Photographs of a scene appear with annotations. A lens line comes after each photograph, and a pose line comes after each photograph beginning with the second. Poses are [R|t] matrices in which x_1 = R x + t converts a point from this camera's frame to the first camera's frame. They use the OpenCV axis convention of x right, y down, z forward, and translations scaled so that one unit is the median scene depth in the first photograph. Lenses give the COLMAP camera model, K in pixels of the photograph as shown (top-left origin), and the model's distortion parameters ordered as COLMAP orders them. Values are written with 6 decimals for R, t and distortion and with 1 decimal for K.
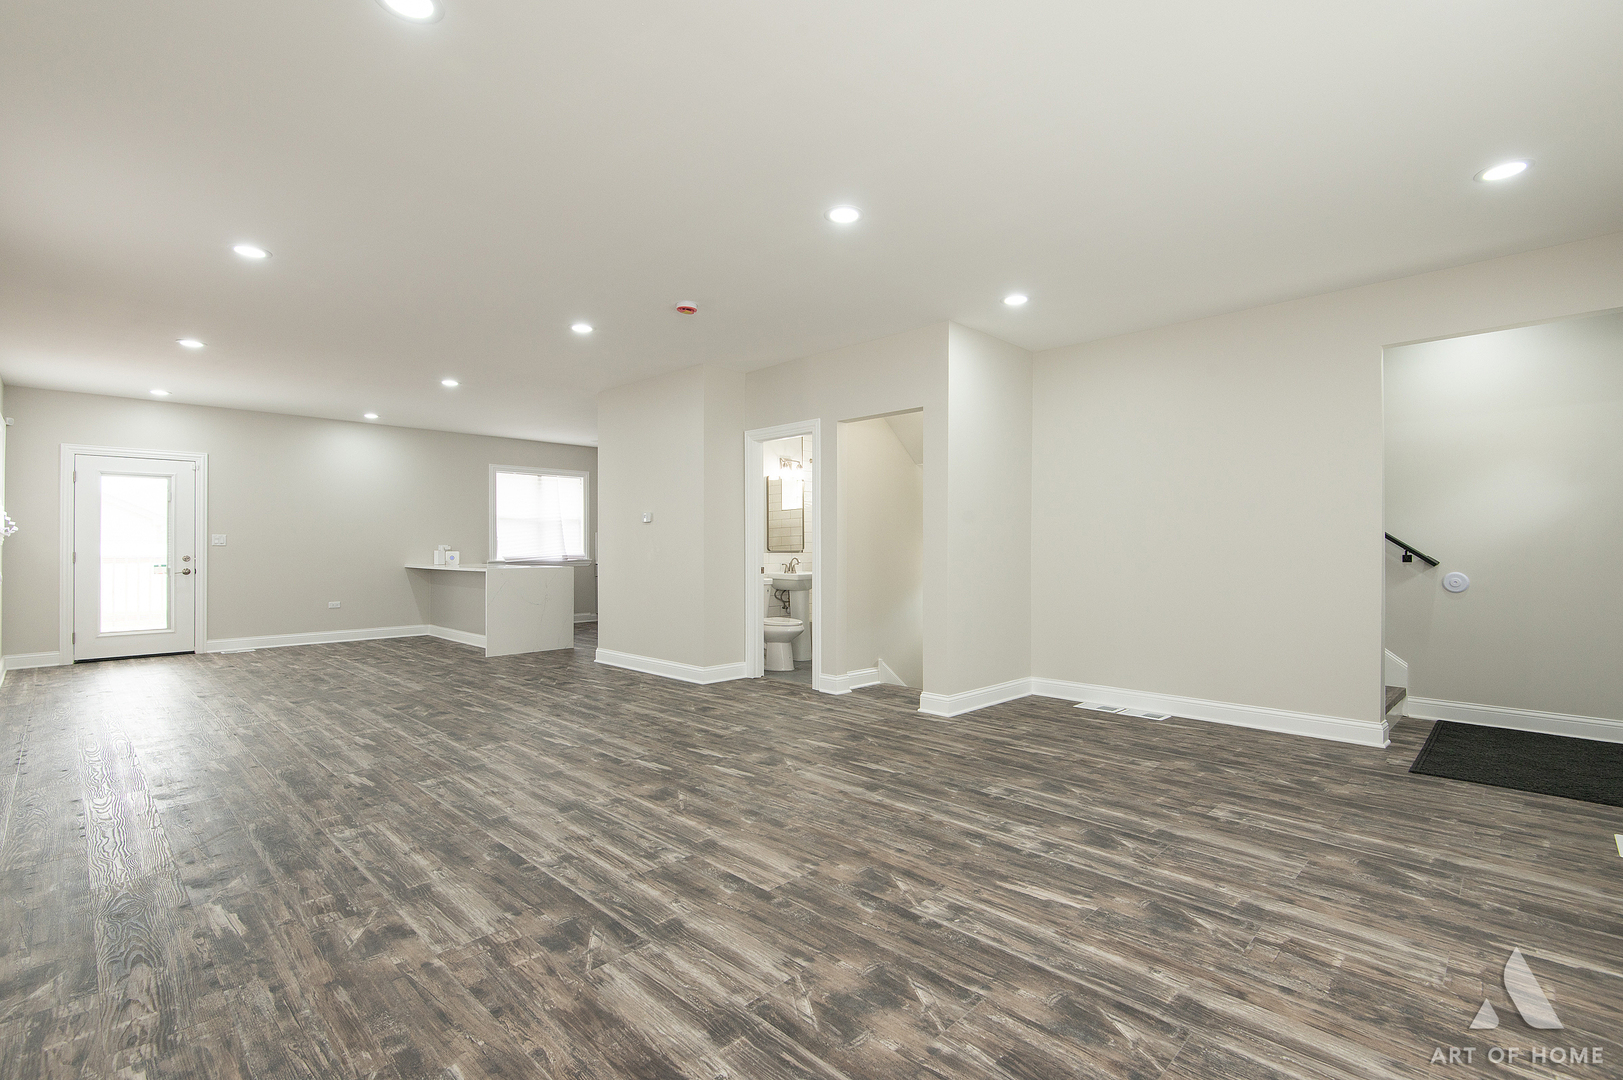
lens RADIAL K [[727.5, 0, 798.3], [0, 727.5, 532.1], [0, 0, 1]] dist [0.004492, -0.004847]
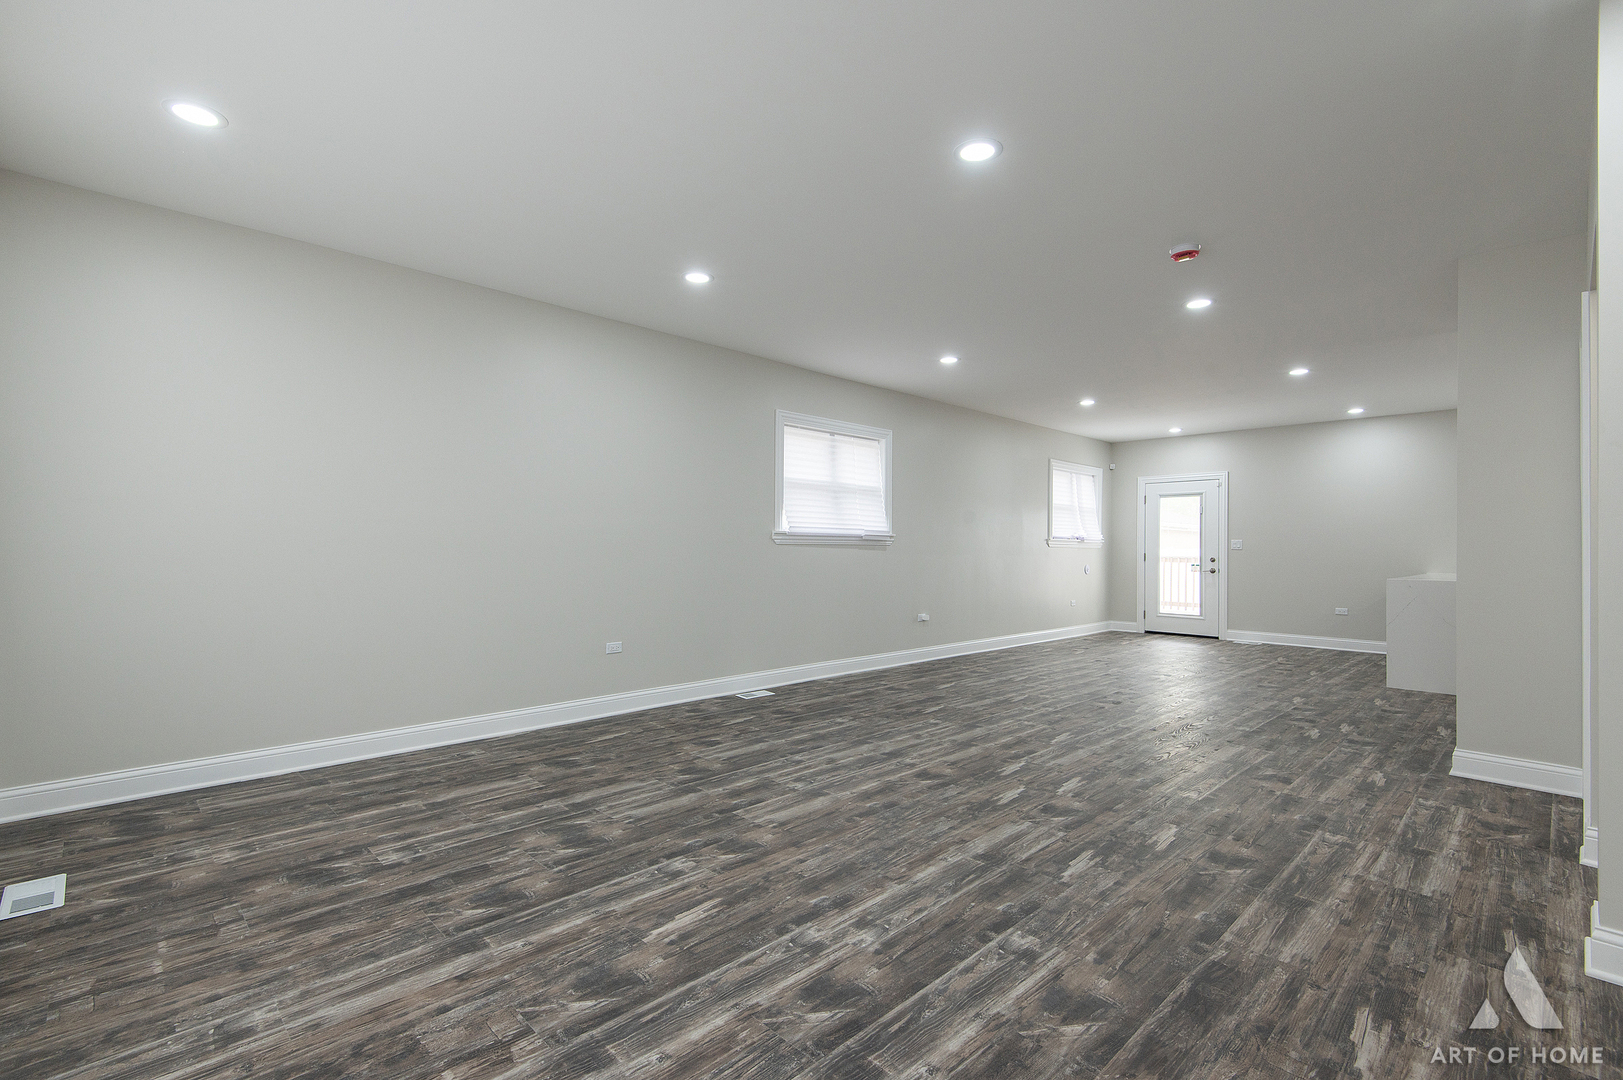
lens RADIAL K [[727.5, 0, 813.1], [0, 727.5, 542.3], [0, 0, 1]] dist [0.004492, -0.004847]
pose [[0.004590, 0.000581, -0.999989, 1.127597], [0.004488, 0.999990, 0.000602, 0.011472], [0.999979, -0.004490, 0.004588, 1.026841]]
